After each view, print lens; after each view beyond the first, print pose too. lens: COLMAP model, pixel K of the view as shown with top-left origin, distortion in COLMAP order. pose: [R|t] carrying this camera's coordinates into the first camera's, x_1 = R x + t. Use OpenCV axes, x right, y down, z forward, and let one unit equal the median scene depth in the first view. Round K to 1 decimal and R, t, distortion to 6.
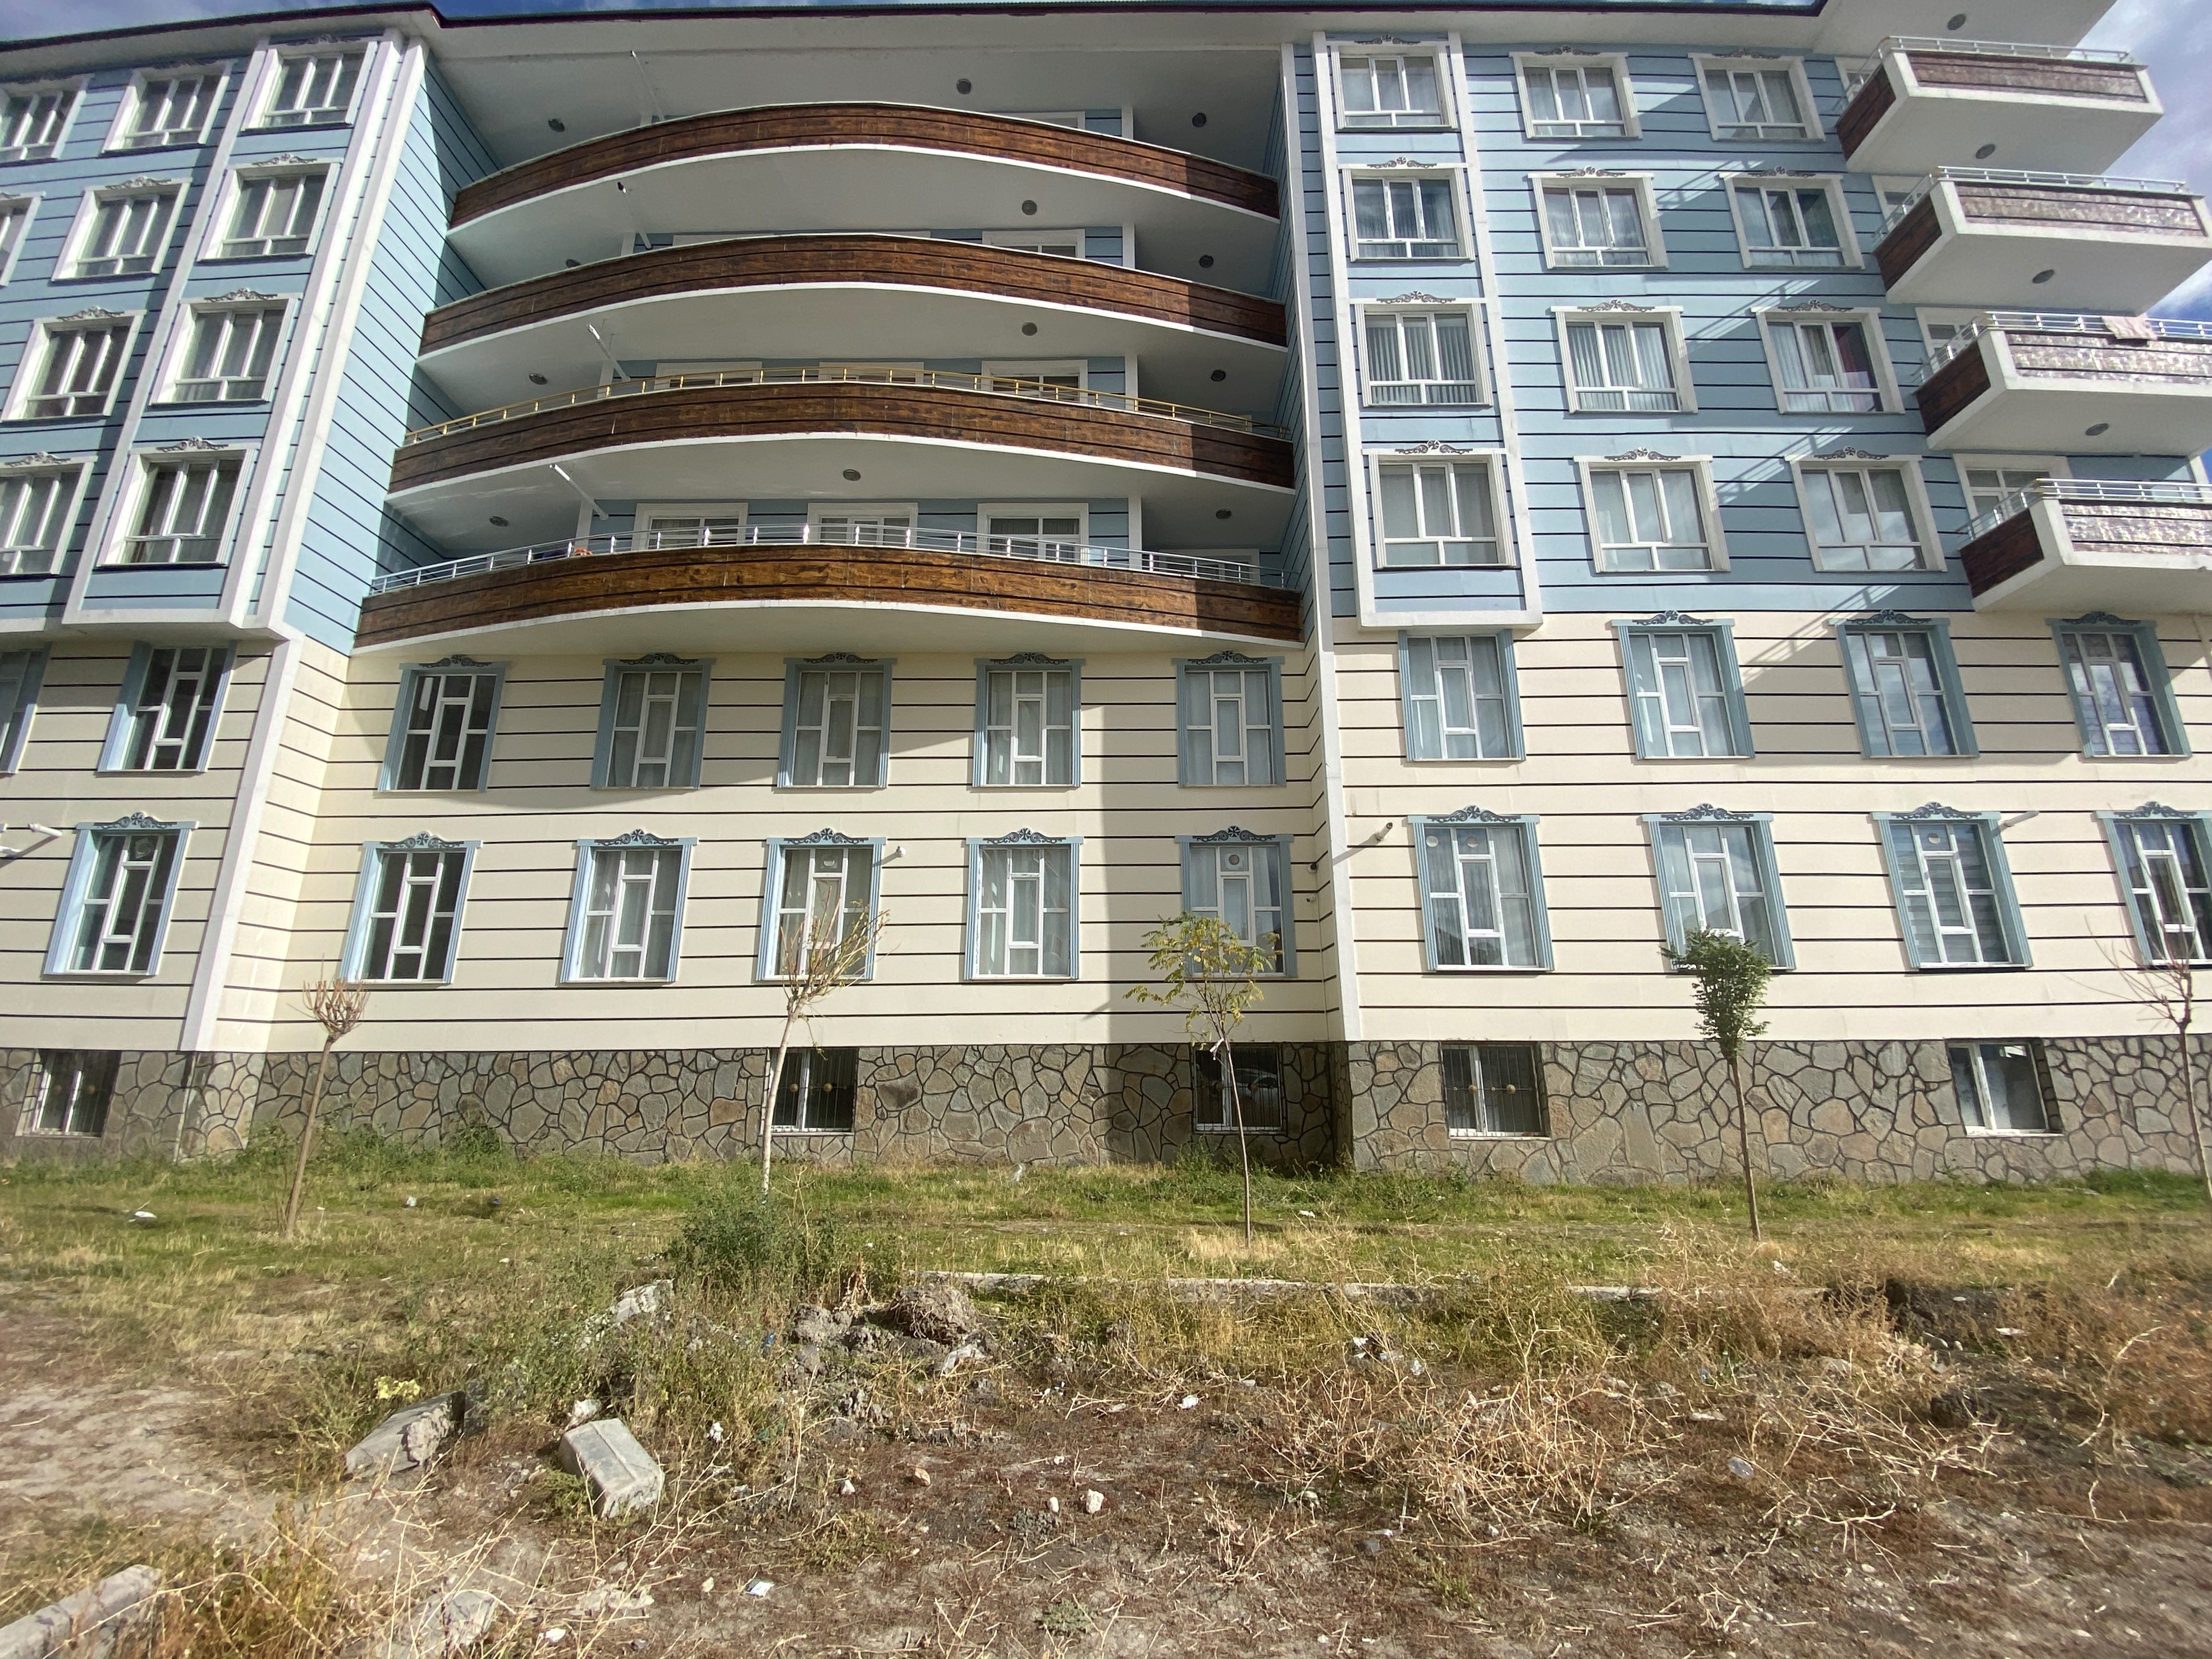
lens RADIAL K [[876.0, 0, 1108.6], [0, 876.0, 925.8], [0, 0, 1]] dist [-0.025723, -0.000070]
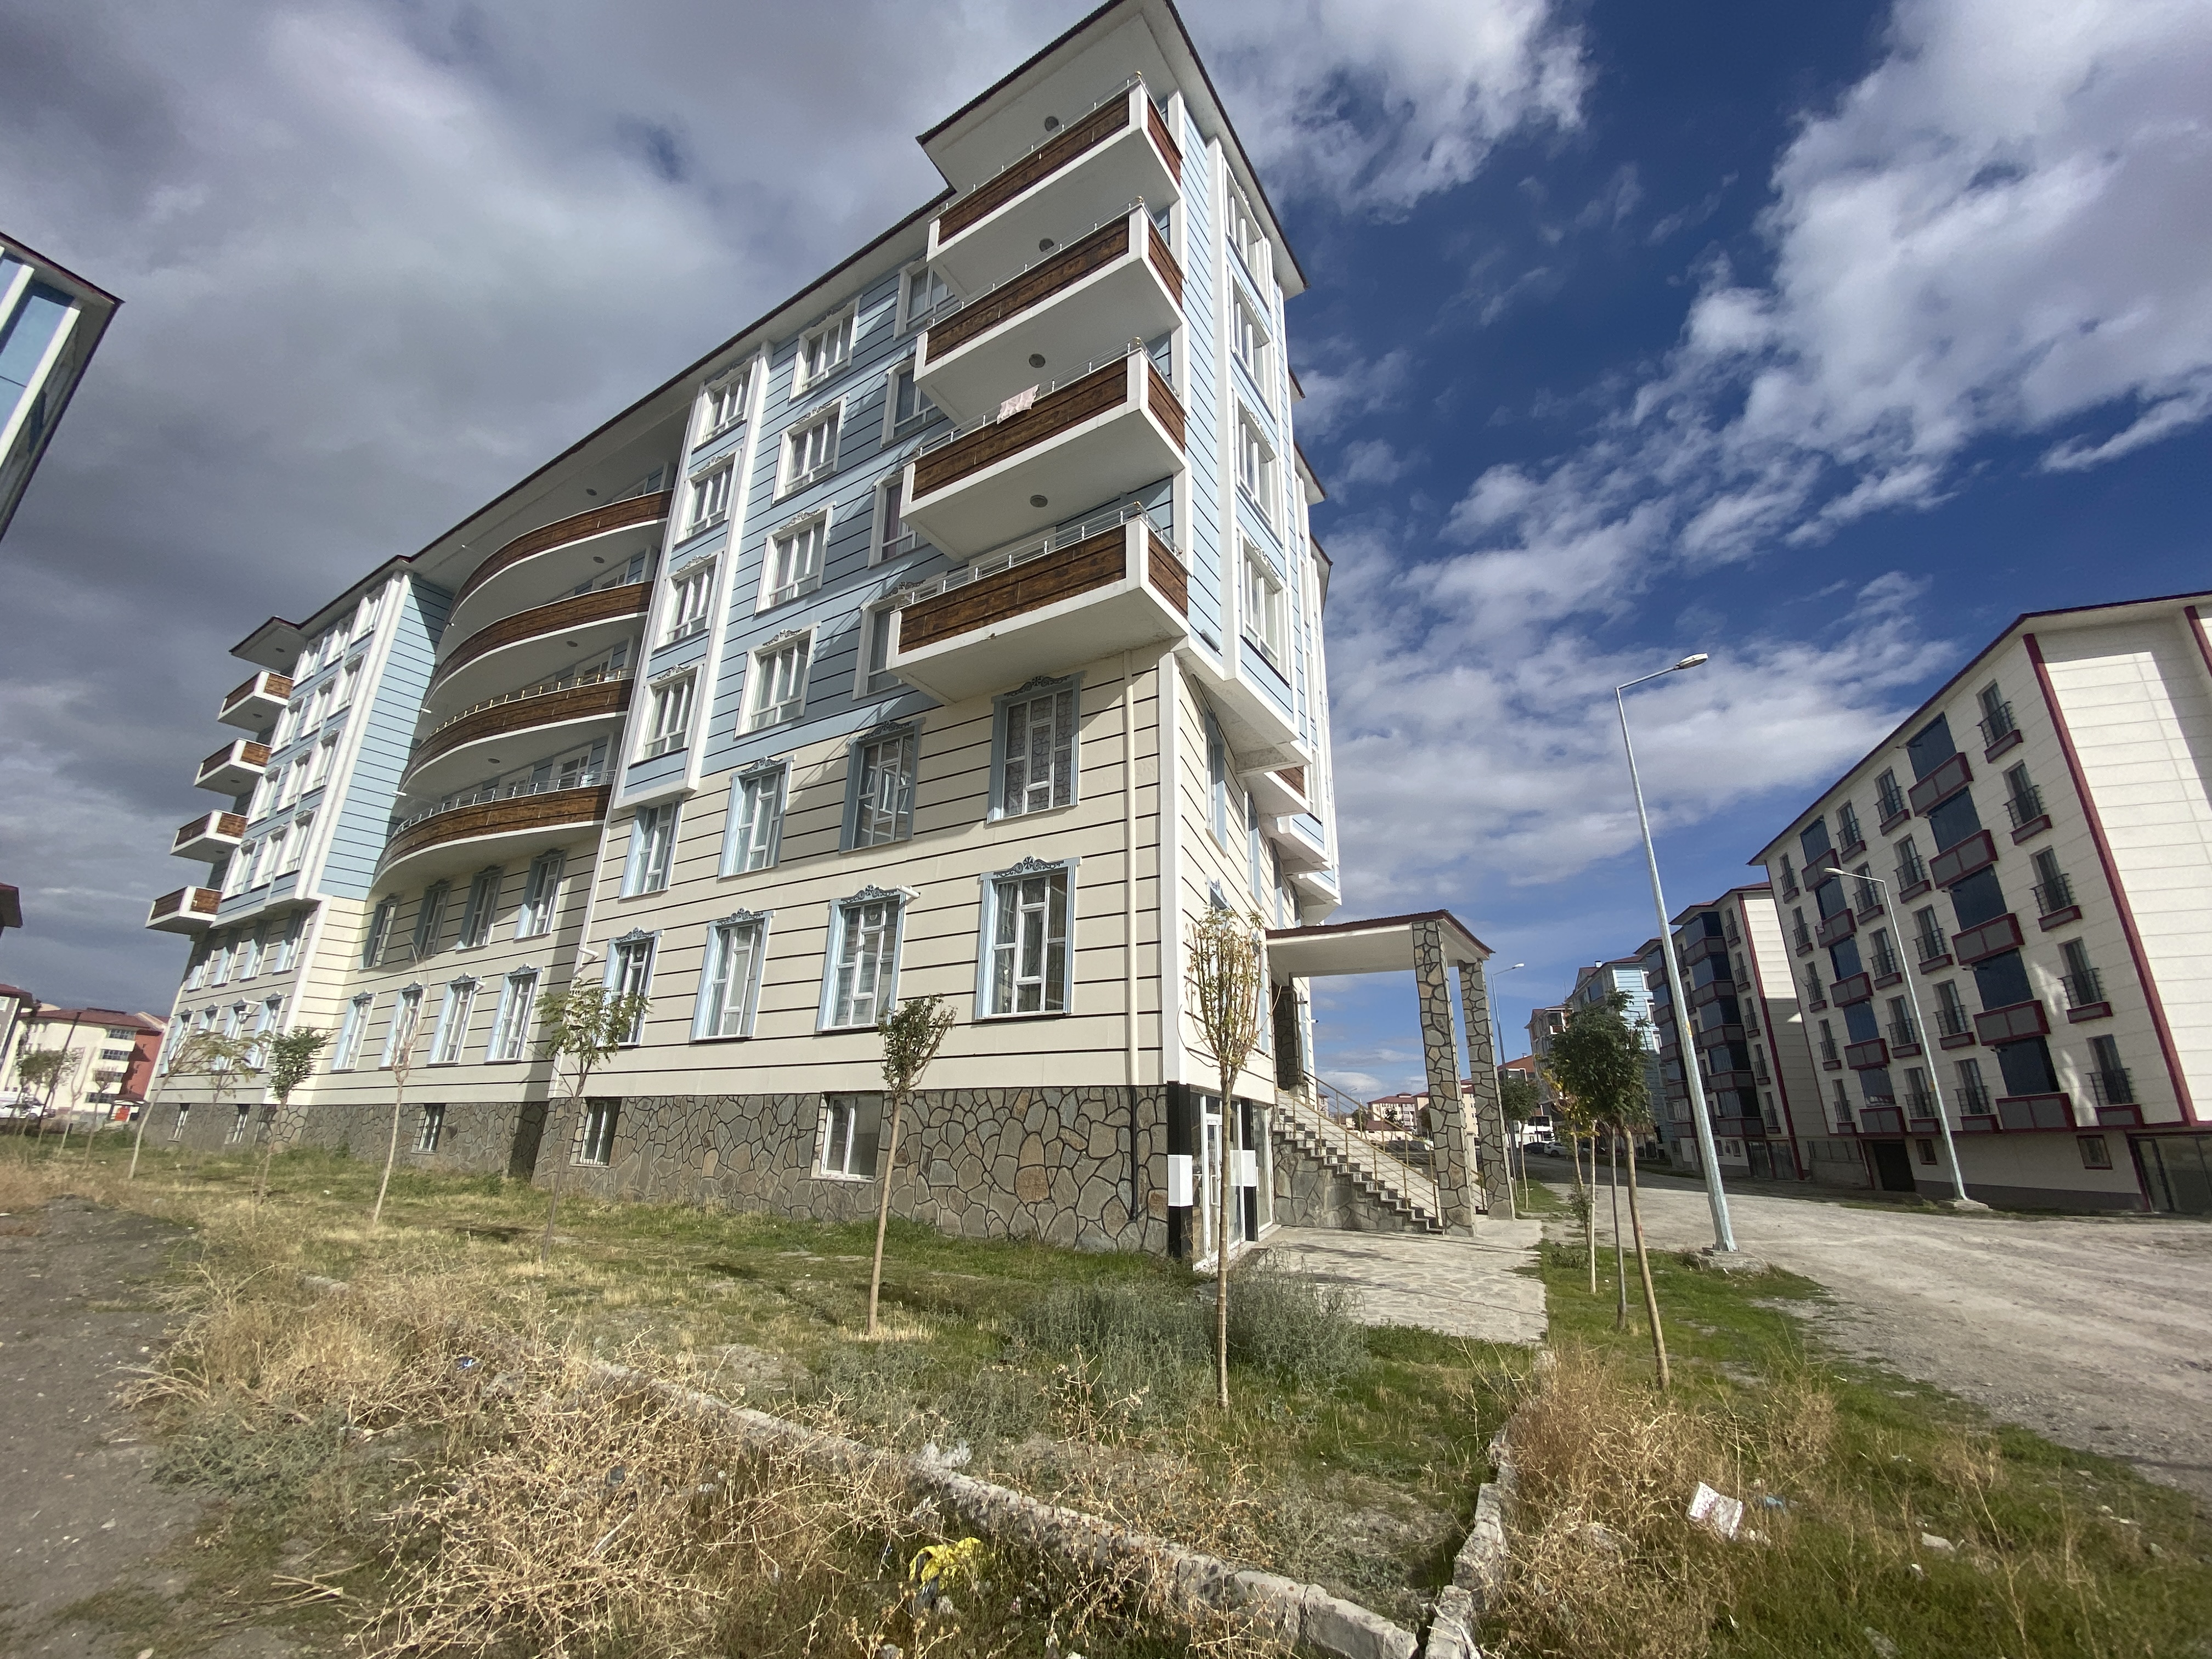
lens RADIAL K [[906.0, 0, 1106.0], [0, 906.0, 829.5], [0, 0, 1]] dist [0.043214, -0.000079]
pose [[0.860713, -0.148159, -0.487054, 1.772224], [0.090588, 0.986019, -0.139856, -0.013803], [0.500965, 0.076255, 0.862101, 0.067247]]
